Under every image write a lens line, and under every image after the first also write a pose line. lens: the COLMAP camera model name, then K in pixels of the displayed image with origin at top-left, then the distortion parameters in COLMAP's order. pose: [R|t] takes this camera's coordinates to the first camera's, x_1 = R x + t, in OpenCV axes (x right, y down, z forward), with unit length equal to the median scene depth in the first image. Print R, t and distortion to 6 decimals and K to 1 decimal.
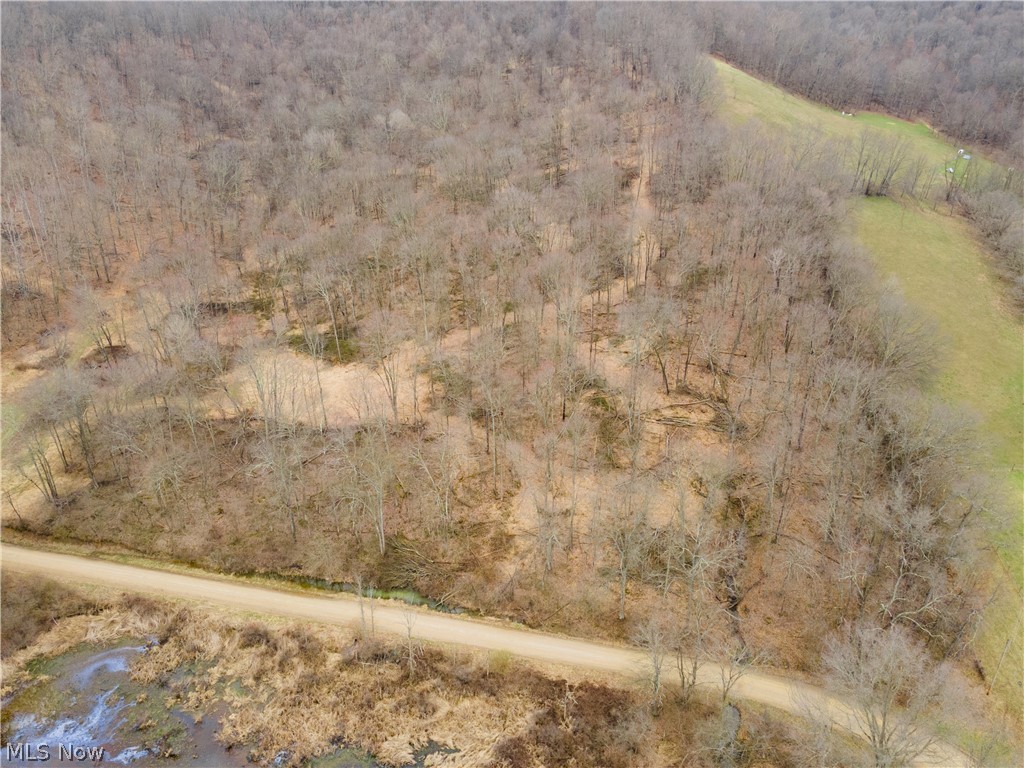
lens RADIAL K [[749.1, 0, 512.0], [0, 749.1, 384.0], [0, 0, 1]] dist [0.022766, 0.034533]
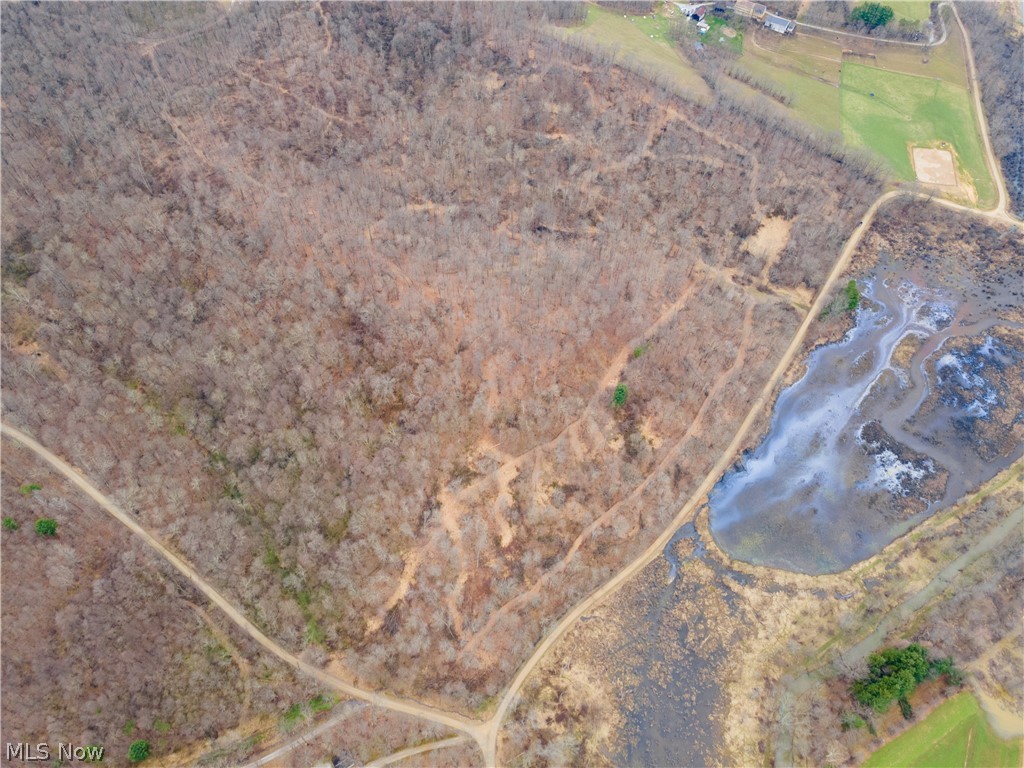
lens RADIAL K [[749.1, 0, 512.0], [0, 749.1, 384.0], [0, 0, 1]] dist [0.022766, 0.034533]
pose [[0.362663, -0.773768, 0.519384, -4.450917], [0.432846, 0.633421, 0.641422, -3.430681], [-0.825300, -0.007807, 0.564640, -0.033390]]
